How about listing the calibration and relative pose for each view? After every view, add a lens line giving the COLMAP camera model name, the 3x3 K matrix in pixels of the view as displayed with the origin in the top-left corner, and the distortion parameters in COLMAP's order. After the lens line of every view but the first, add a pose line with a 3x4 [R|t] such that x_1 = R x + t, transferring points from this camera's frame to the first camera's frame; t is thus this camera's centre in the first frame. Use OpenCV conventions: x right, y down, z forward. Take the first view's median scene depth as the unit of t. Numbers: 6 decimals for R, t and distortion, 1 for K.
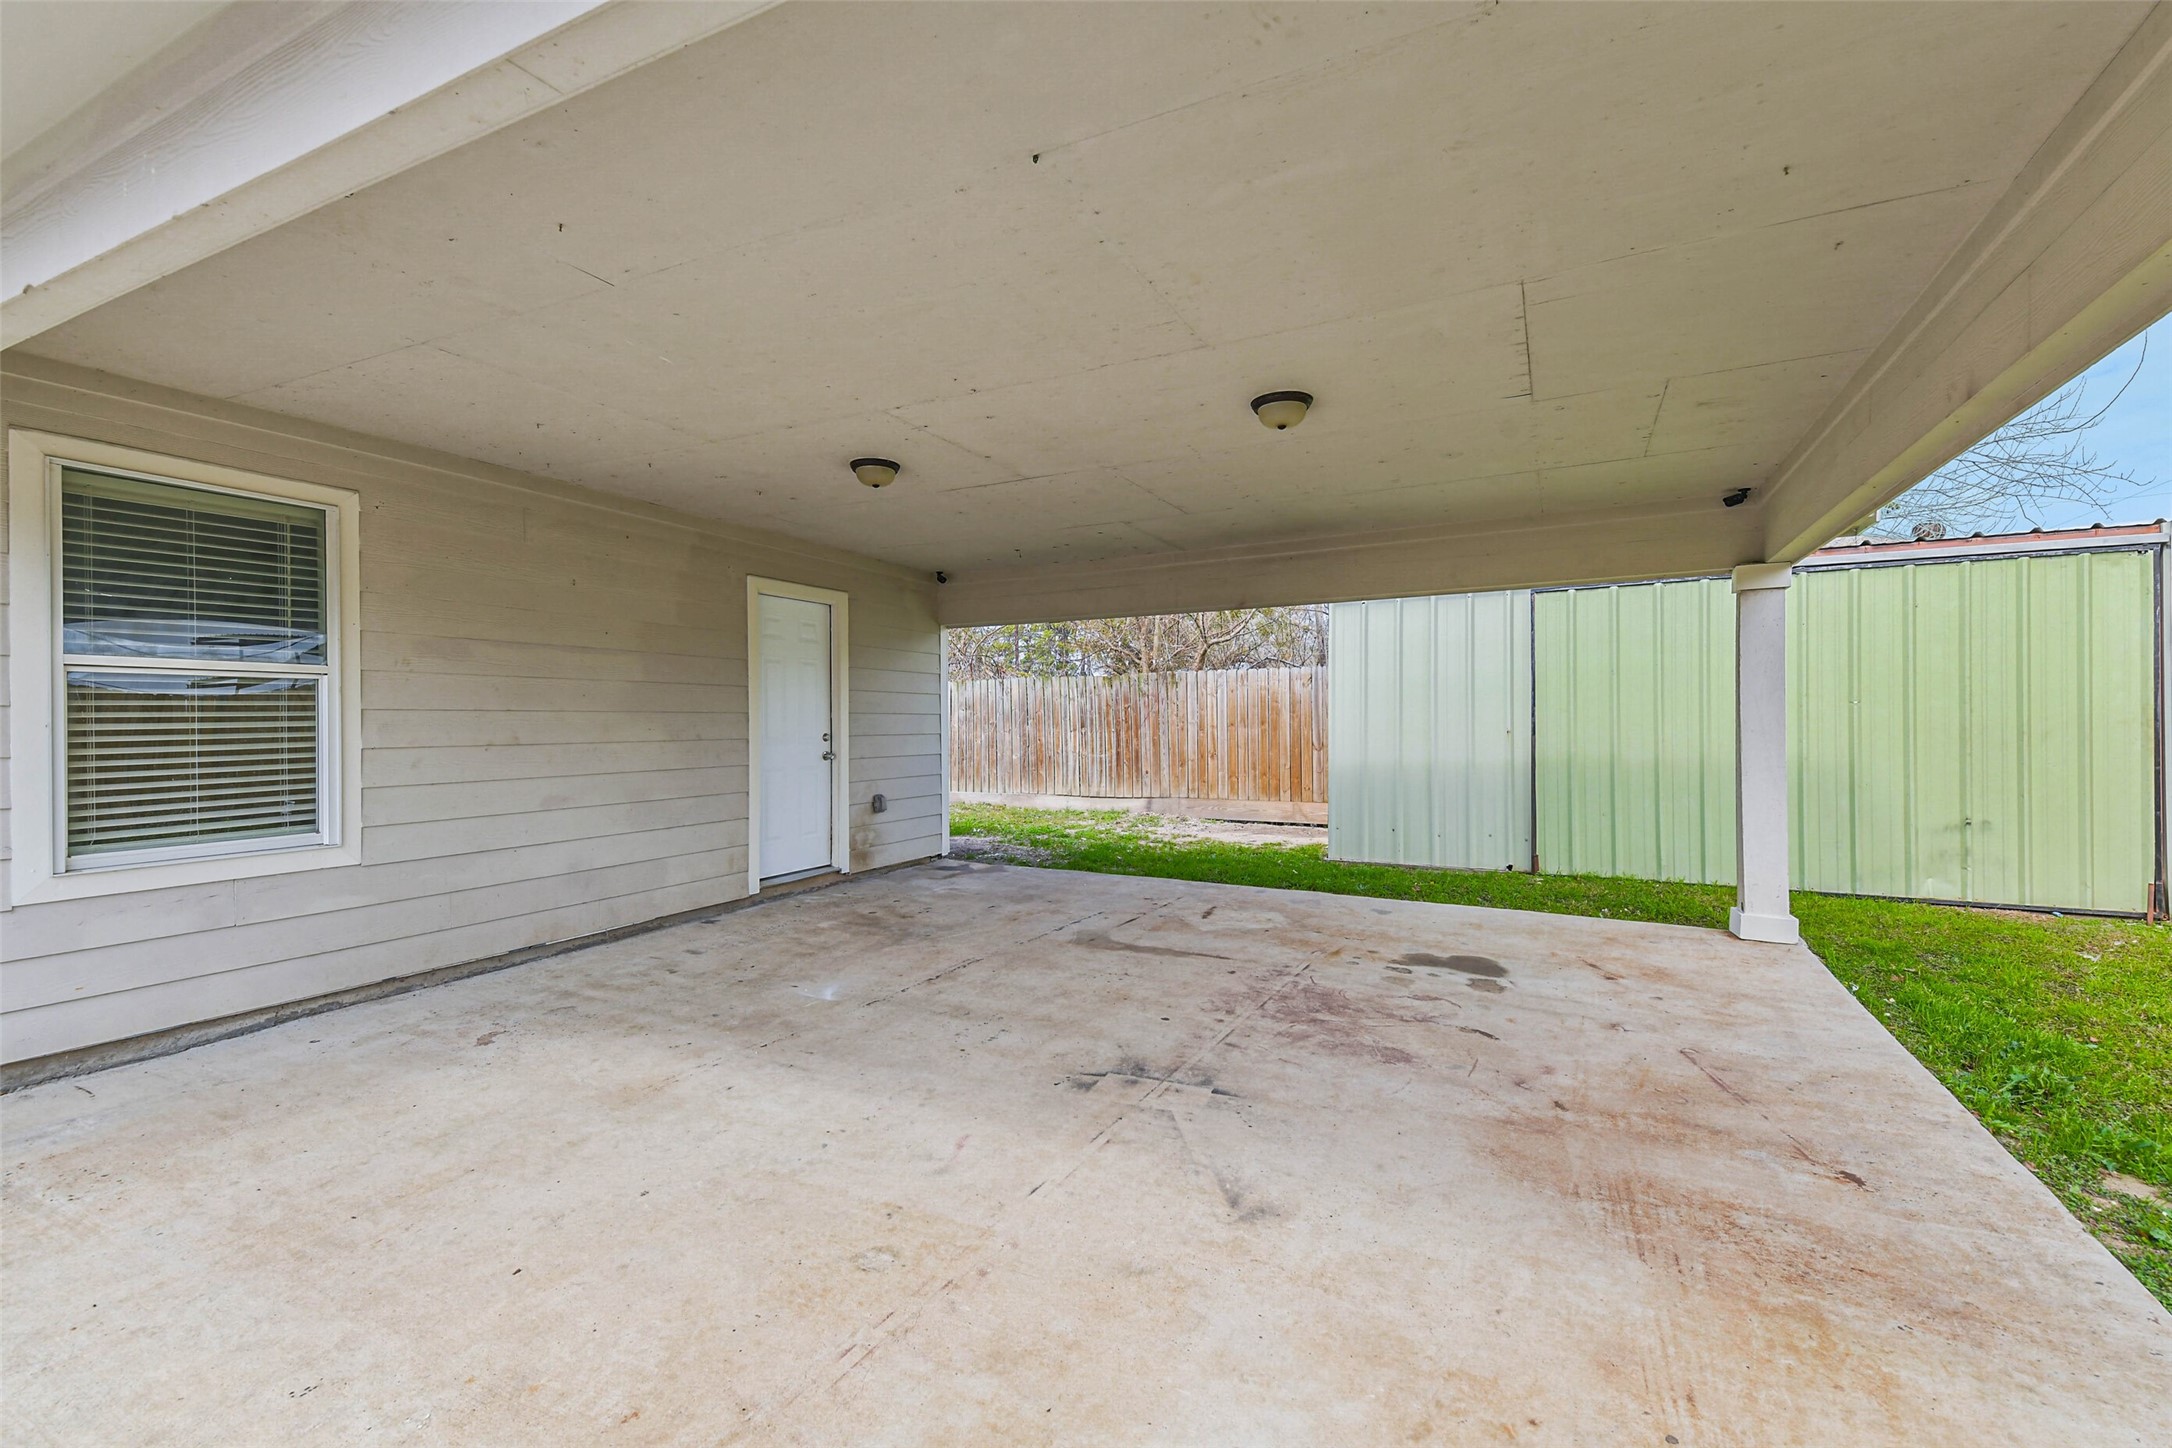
lens RADIAL K [[946.3, 0, 1095.6], [0, 946.3, 719.2], [0, 0, 1]] dist [0.091021, -0.038784]
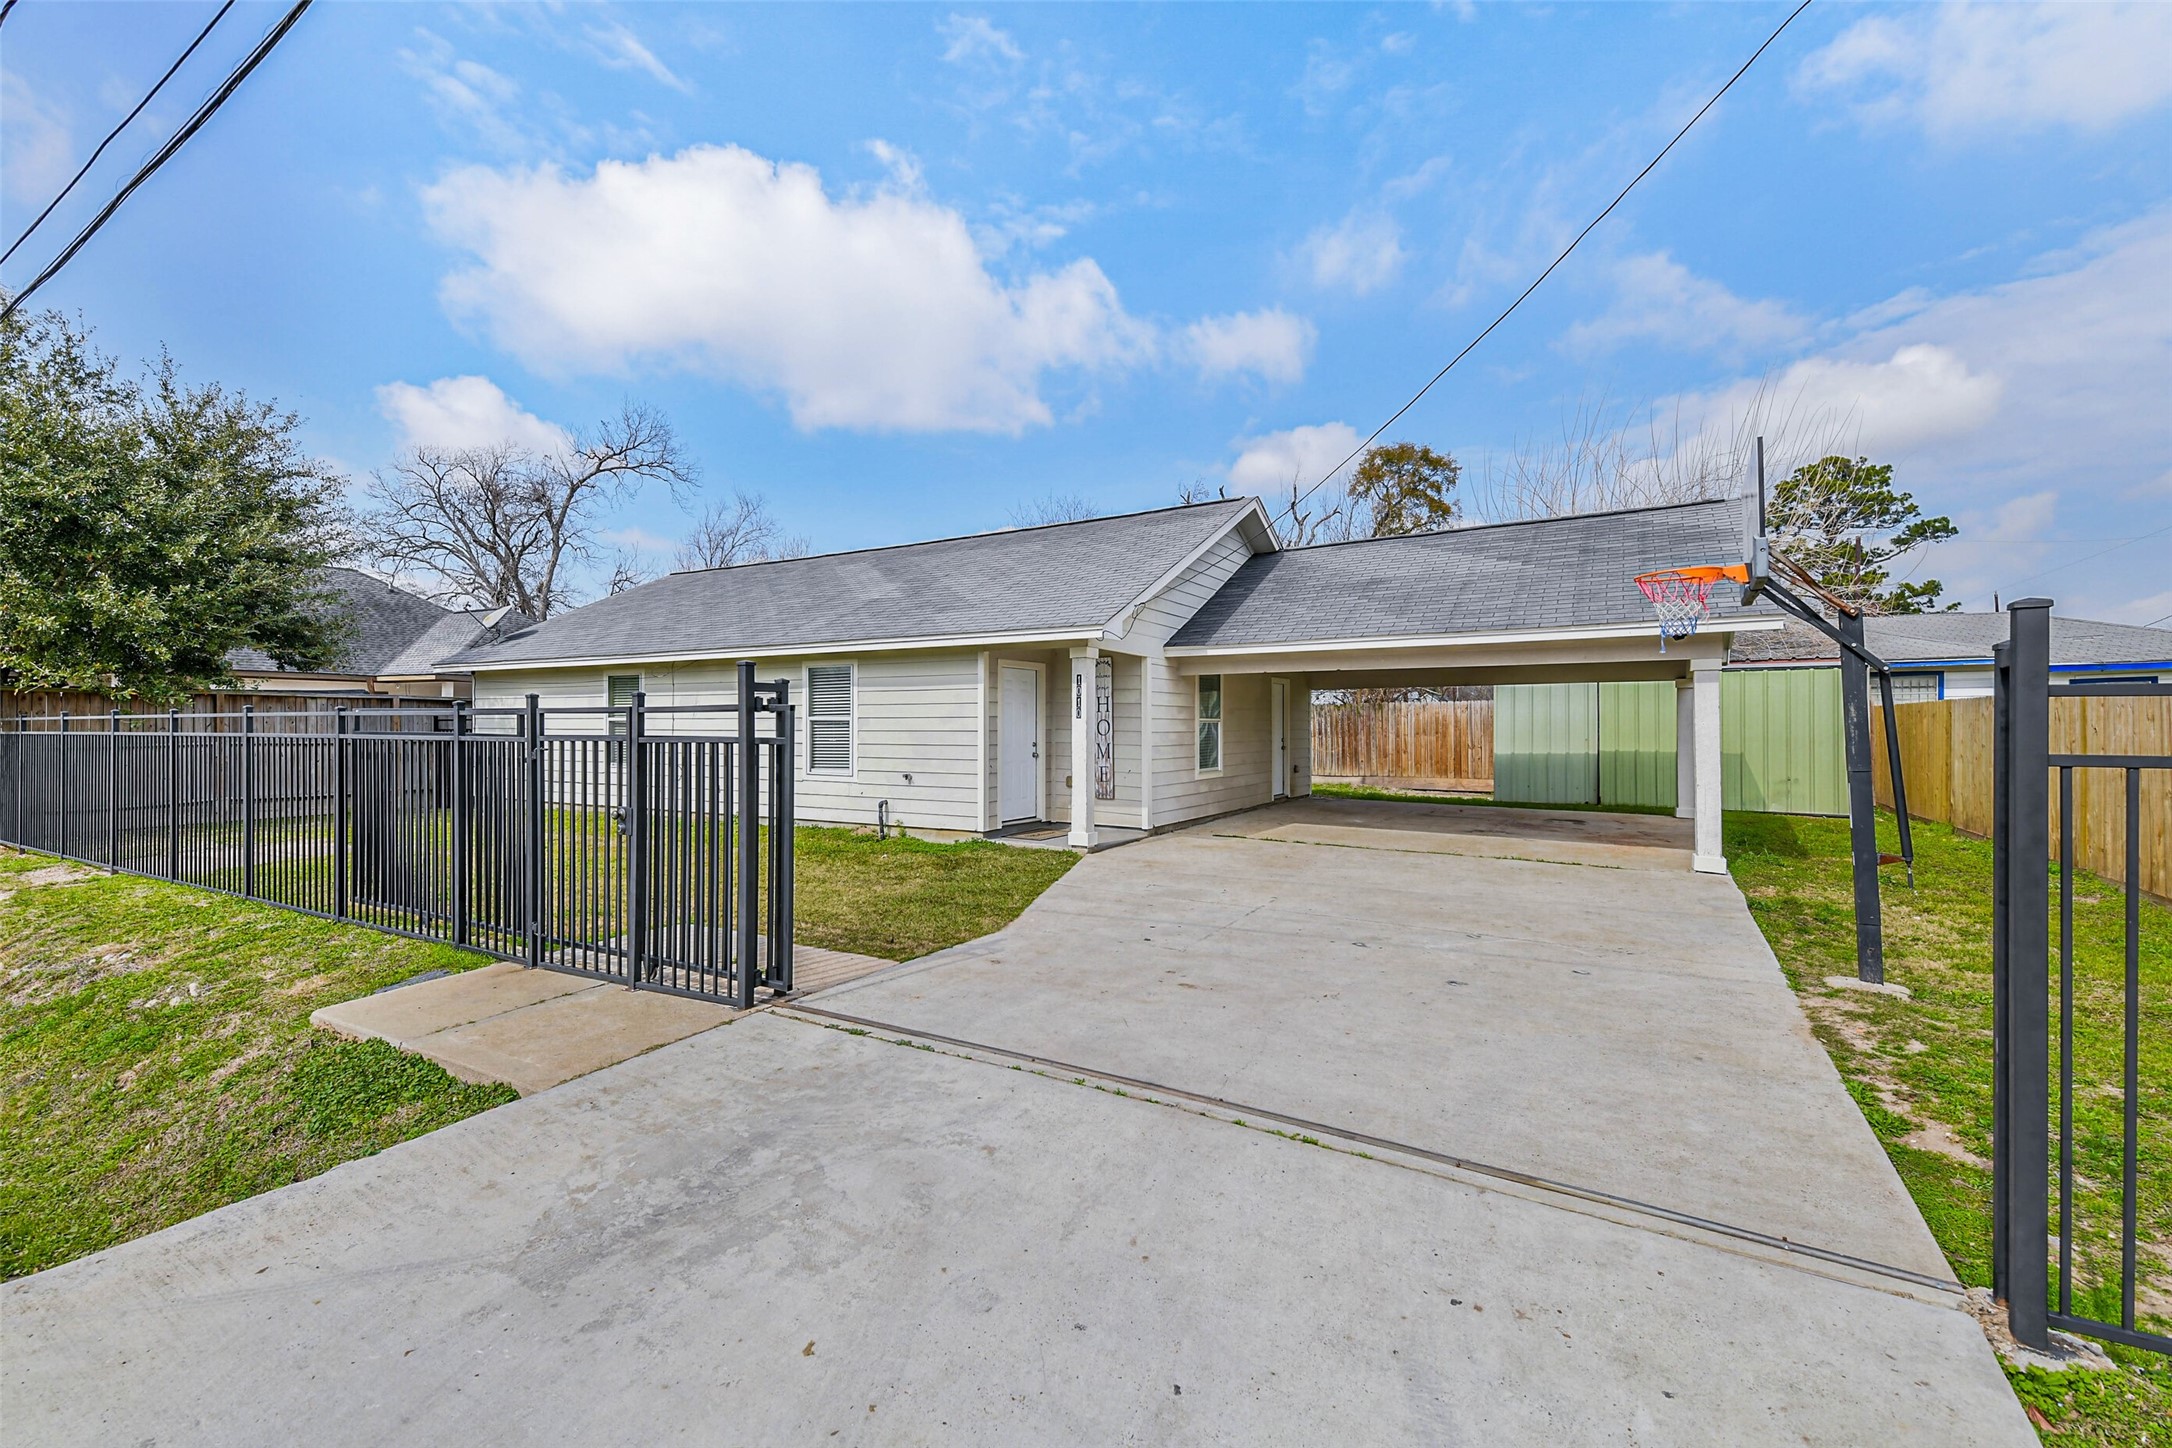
lens RADIAL K [[925.8, 0, 1080.8], [0, 925.8, 723.6], [0, 0, 1]] dist [0.078740, -0.040868]
pose [[0.996785, 0.006524, -0.079861, -0.341141], [-0.006471, 0.999979, 0.000919, -0.010958], [0.079865, -0.000399, 0.996806, -0.767647]]
